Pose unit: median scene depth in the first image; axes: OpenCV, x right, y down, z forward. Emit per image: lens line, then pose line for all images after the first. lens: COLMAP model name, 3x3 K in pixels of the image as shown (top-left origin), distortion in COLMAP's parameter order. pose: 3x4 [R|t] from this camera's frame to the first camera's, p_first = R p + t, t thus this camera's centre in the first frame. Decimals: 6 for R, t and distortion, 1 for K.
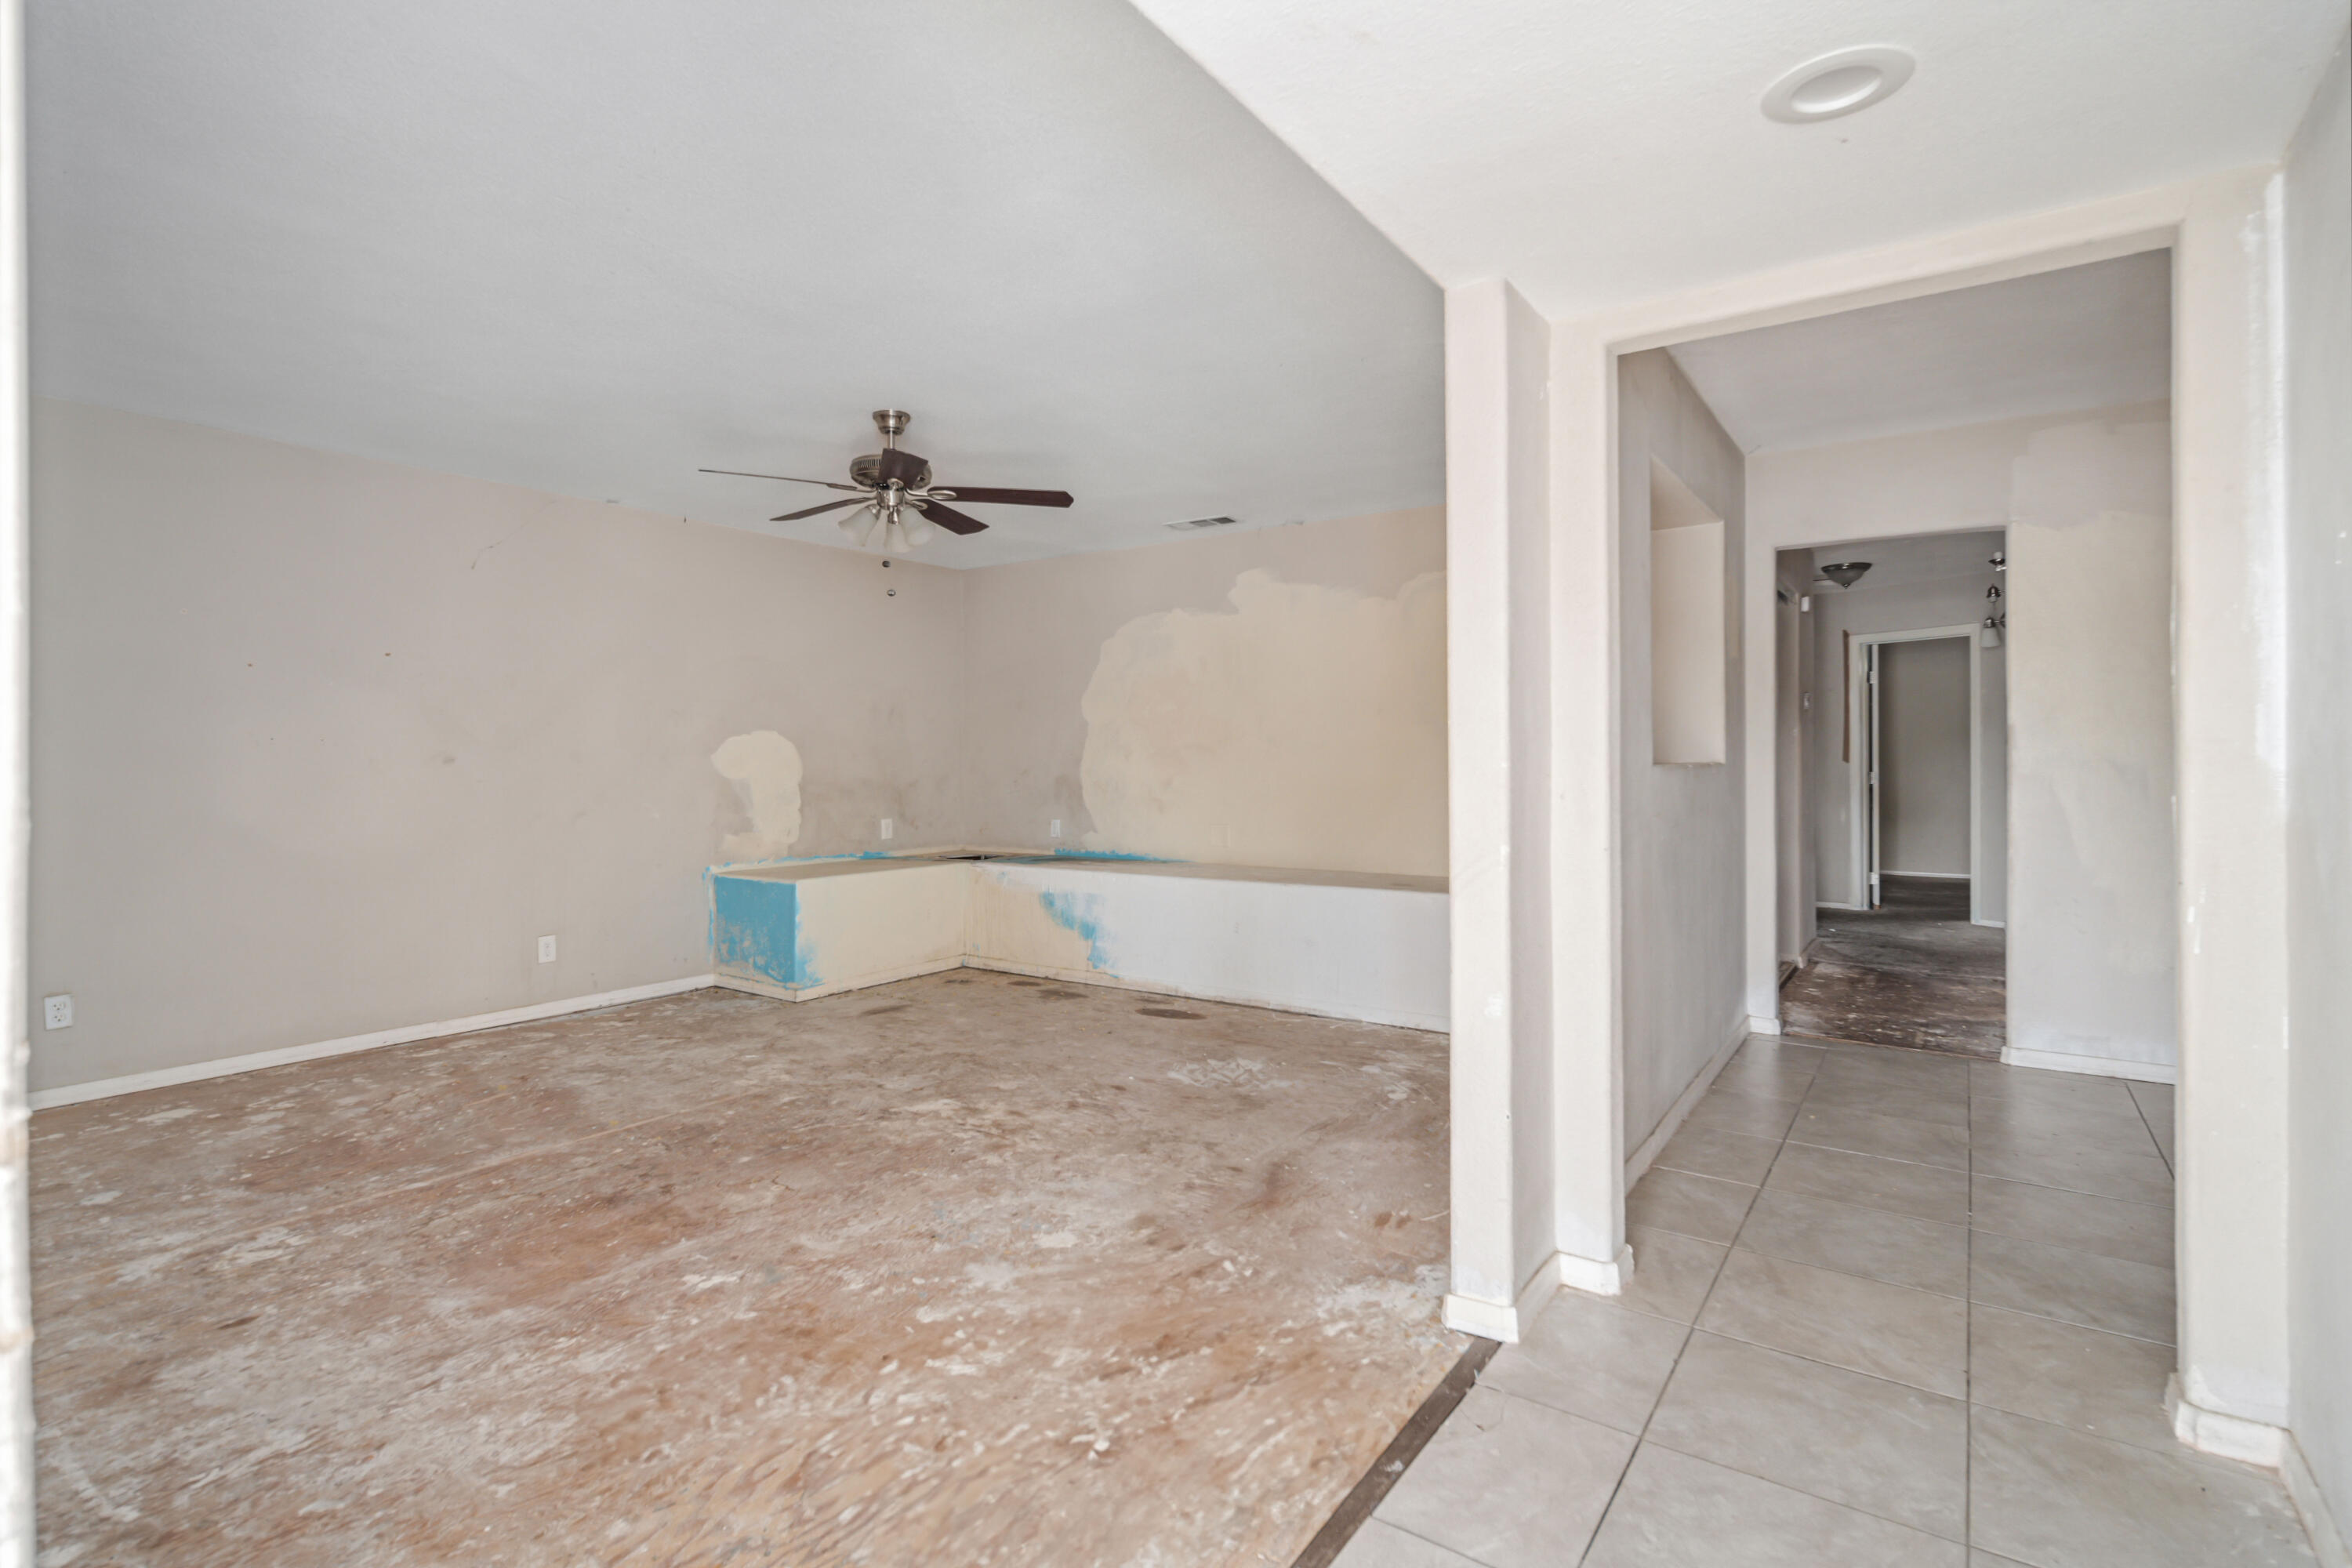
lens RADIAL K [[1146.1, 0, 1170.9], [0, 1146.1, 765.6], [0, 0, 1]] dist [0.003006, 0.001165]
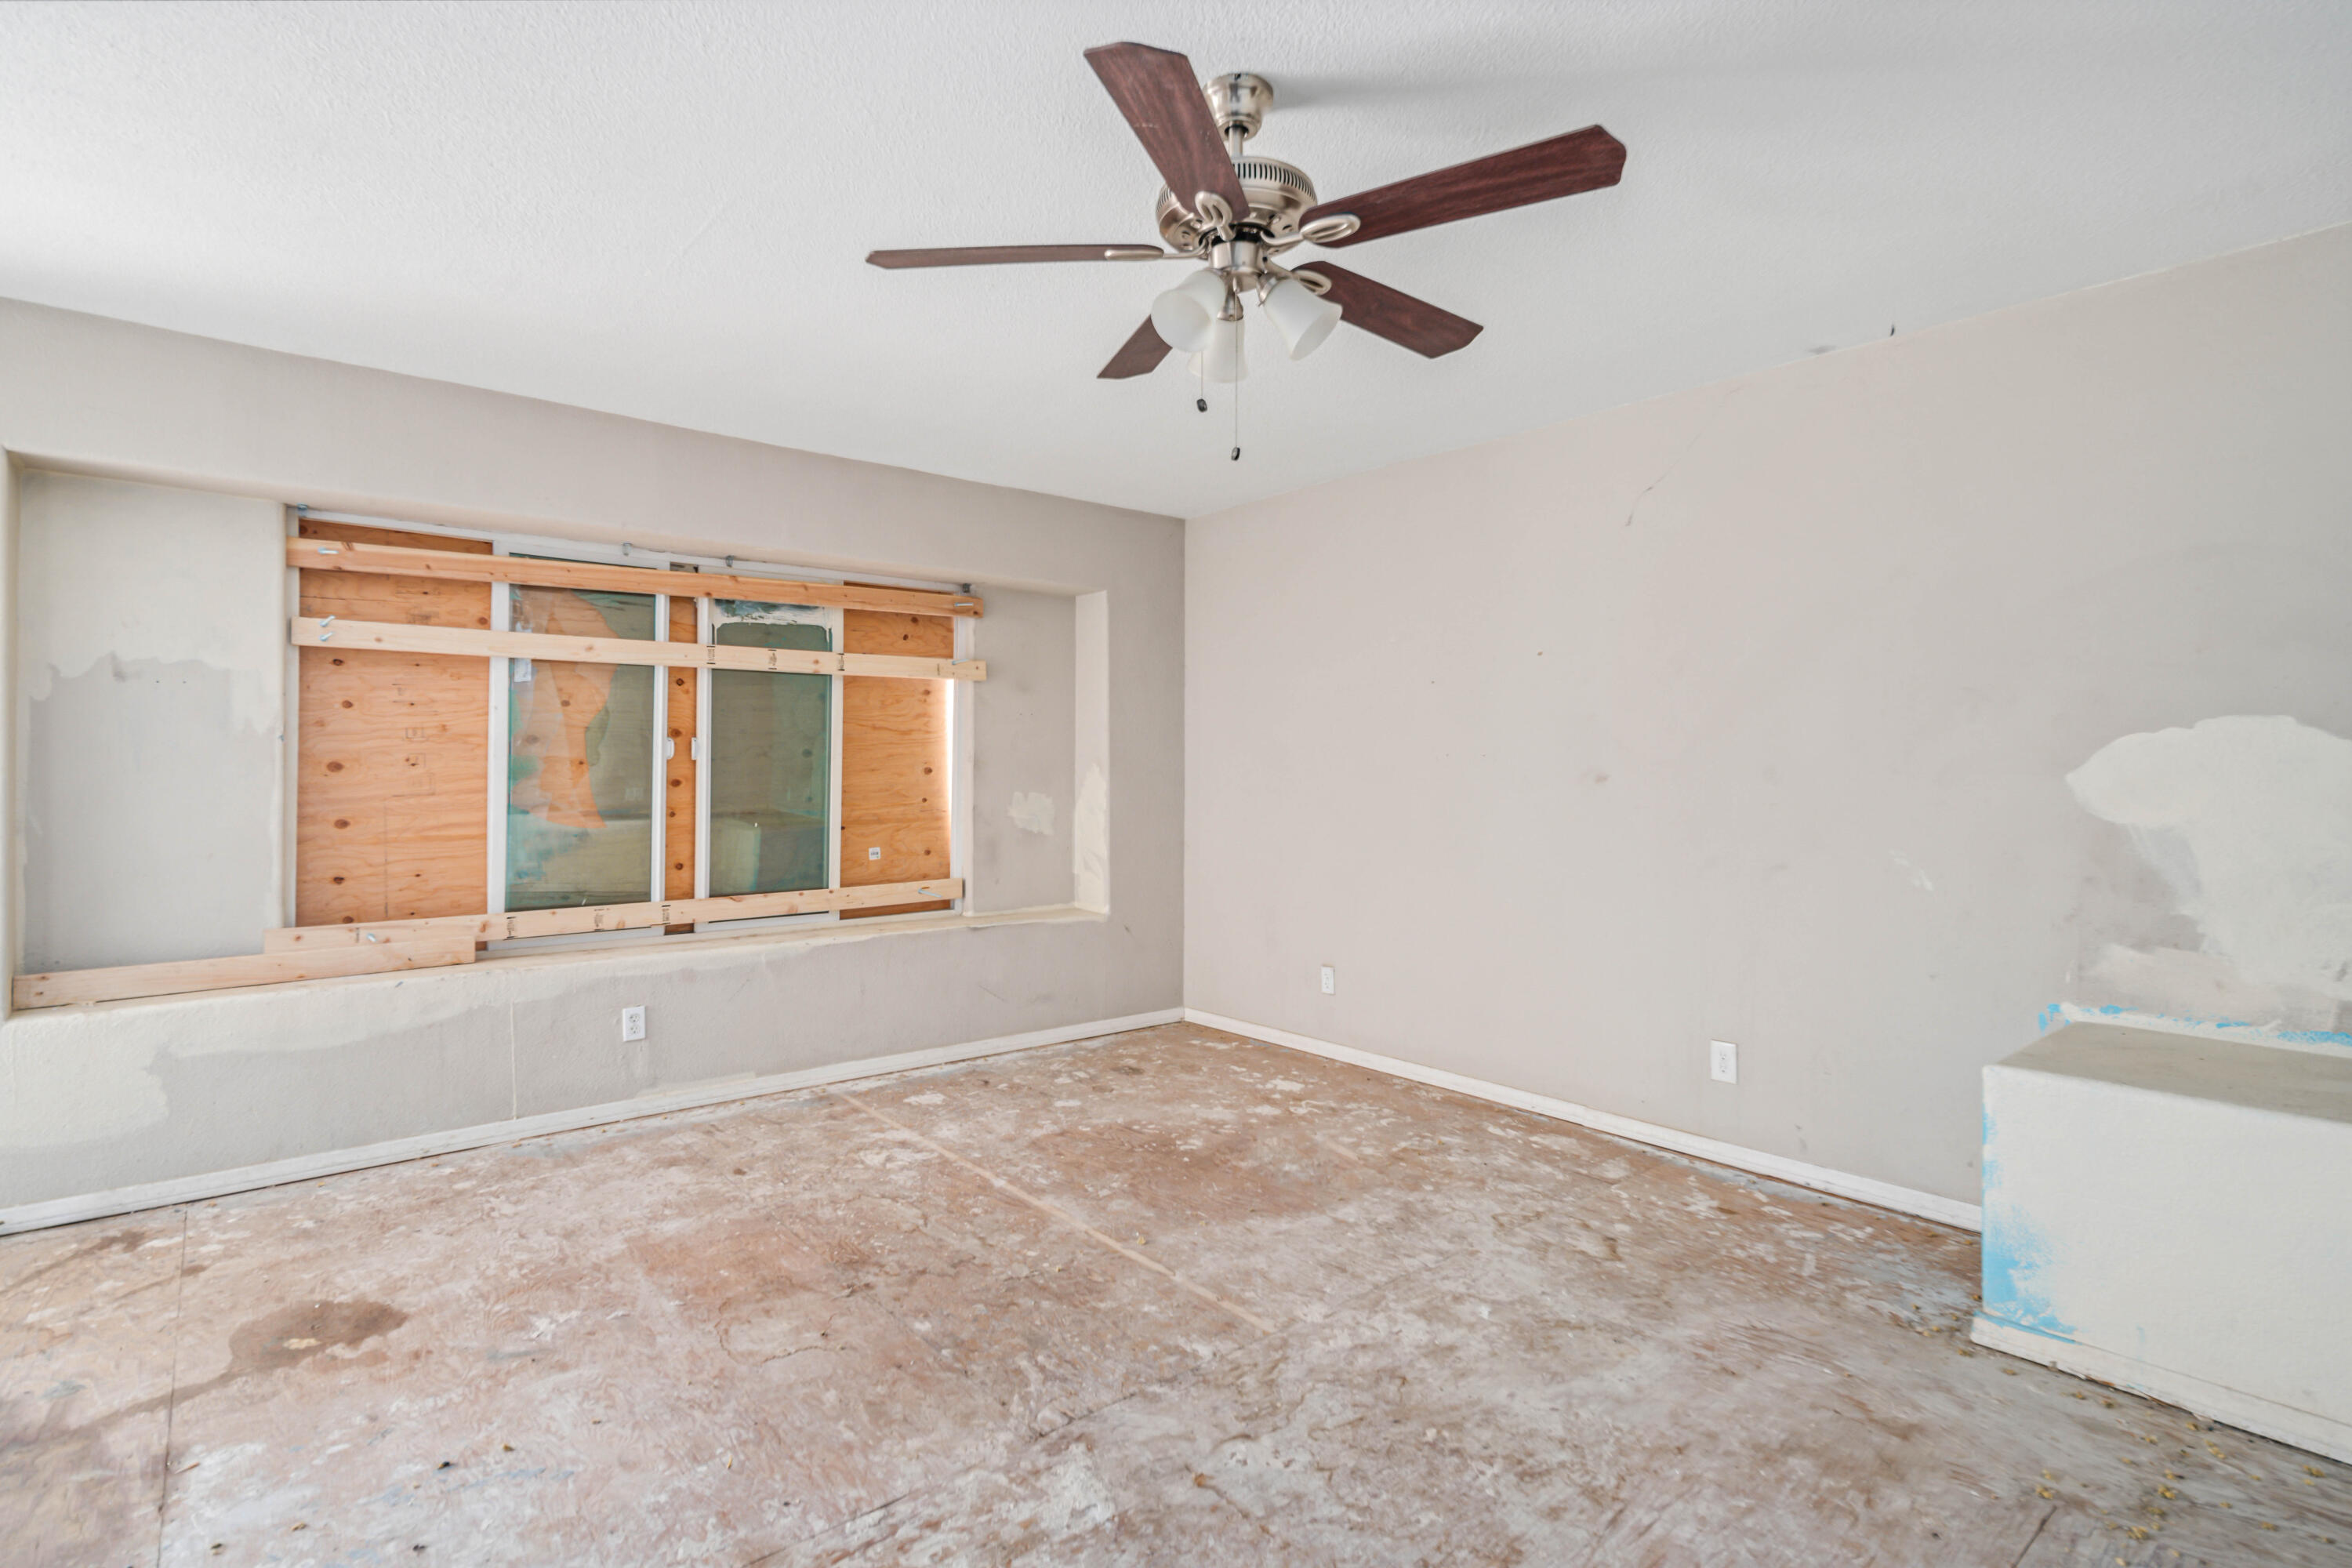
lens RADIAL K [[1146.1, 0, 1170.9], [0, 1146.1, 765.6], [0, 0, 1]] dist [0.003006, 0.001165]
pose [[-0.274335, 0.001871, -0.961632, 0.302979], [-0.006182, 0.999974, 0.003709, -0.021898], [0.961614, 0.006962, -0.274317, 1.396126]]
